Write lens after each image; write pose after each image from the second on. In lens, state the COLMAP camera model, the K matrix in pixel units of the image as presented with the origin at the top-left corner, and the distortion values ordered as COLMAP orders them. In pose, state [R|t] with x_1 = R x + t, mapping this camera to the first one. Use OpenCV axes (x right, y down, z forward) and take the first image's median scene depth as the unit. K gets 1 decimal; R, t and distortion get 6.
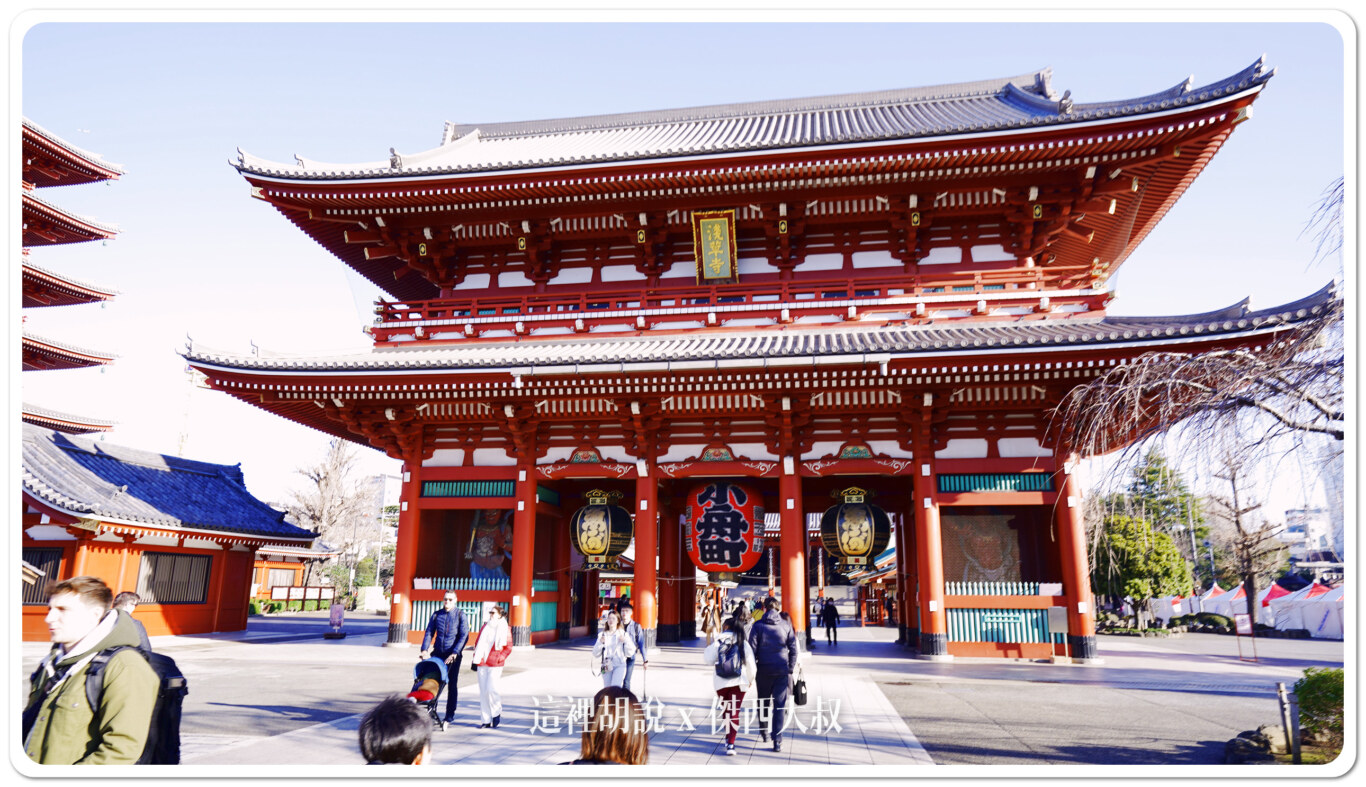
lens RADIAL K [[875.9, 0, 682.4], [0, 875.9, 393.7], [0, 0, 1]] dist [-0.003228, -0.000156]
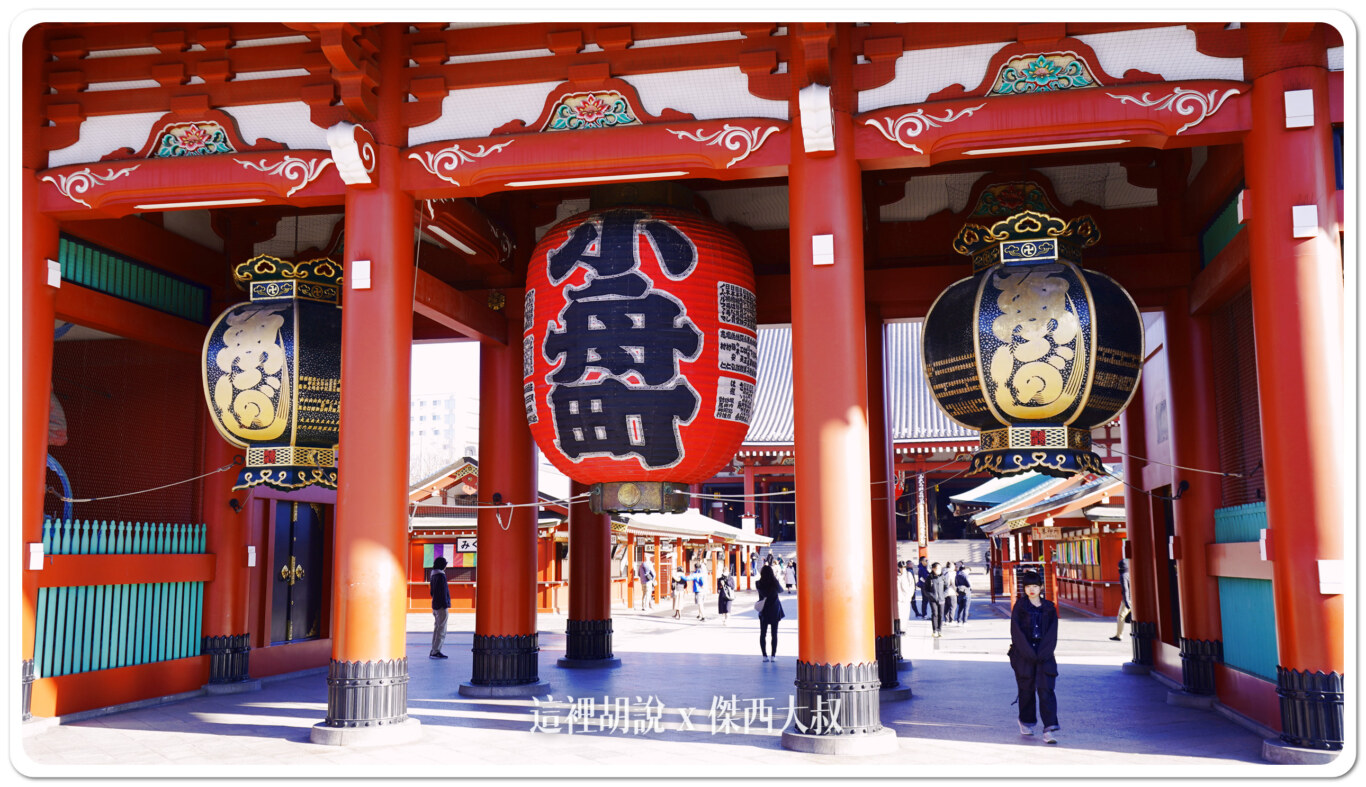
lens RADIAL K [[1348.5, 0, 684.8], [0, 1348.5, 390.8], [0, 0, 1]] dist [0.118082, 0.000000]
pose [[0.999642, -0.020944, -0.016671, 0.078037], [0.022497, 0.994821, 0.099124, 0.120518], [0.014509, -0.099463, 0.994935, 0.501345]]
